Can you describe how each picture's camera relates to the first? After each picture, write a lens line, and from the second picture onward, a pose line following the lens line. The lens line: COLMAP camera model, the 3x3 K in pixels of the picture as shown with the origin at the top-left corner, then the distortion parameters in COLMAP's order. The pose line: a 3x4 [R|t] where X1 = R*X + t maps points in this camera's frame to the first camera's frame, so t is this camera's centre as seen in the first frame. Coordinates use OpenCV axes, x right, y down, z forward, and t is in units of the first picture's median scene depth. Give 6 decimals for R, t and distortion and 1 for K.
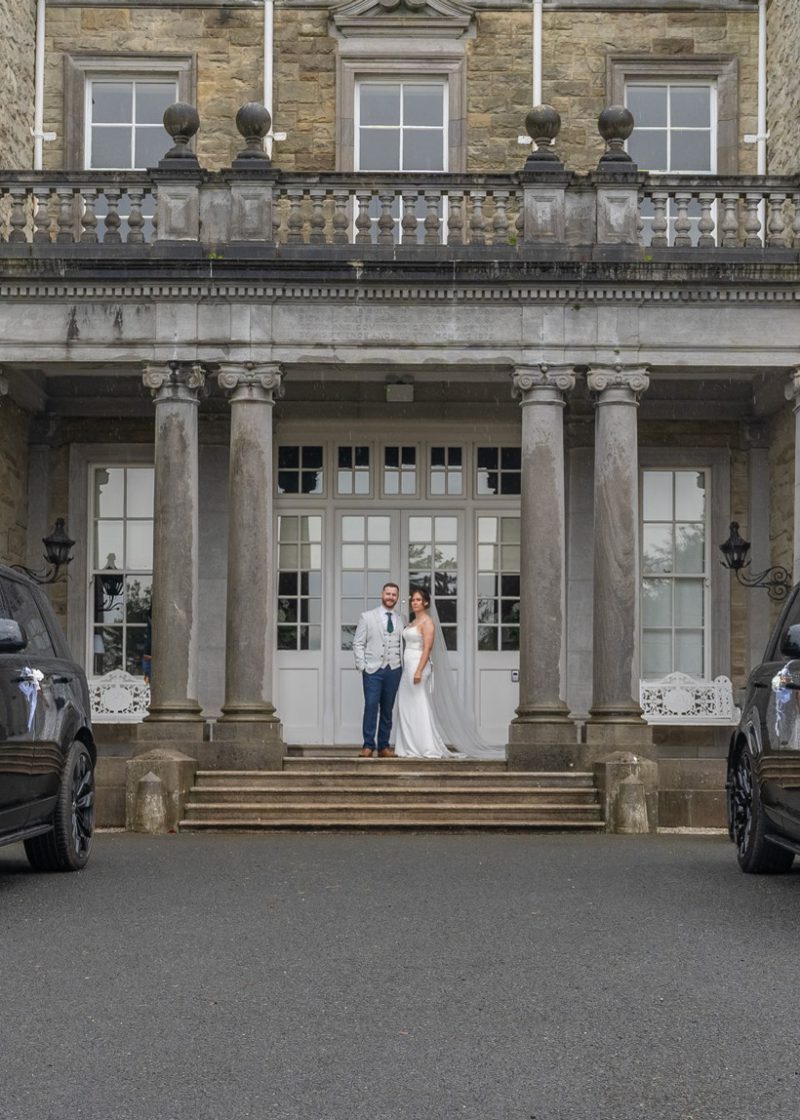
lens RADIAL K [[1995.4, 0, 416.7], [0, 1995.4, 699.6], [0, 0, 1]] dist [0.010329, -0.020105]
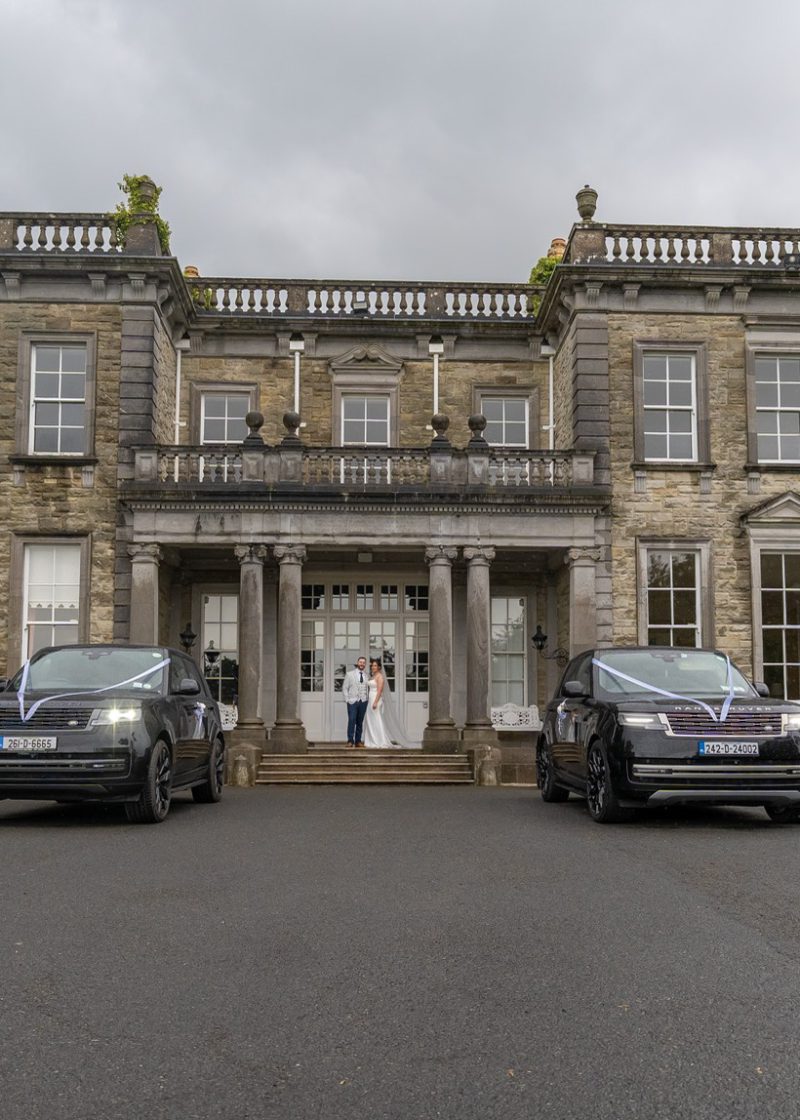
lens RADIAL K [[1152.7, 0, 393.4], [0, 1152.7, 674.7], [0, 0, 1]] dist [-0.005616, 0.004197]
pose [[0.999497, -0.000472, 0.031698, -0.018567], [0.001635, 0.999326, -0.036664, -0.000391], [-0.031659, 0.036697, 0.998825, -0.117279]]
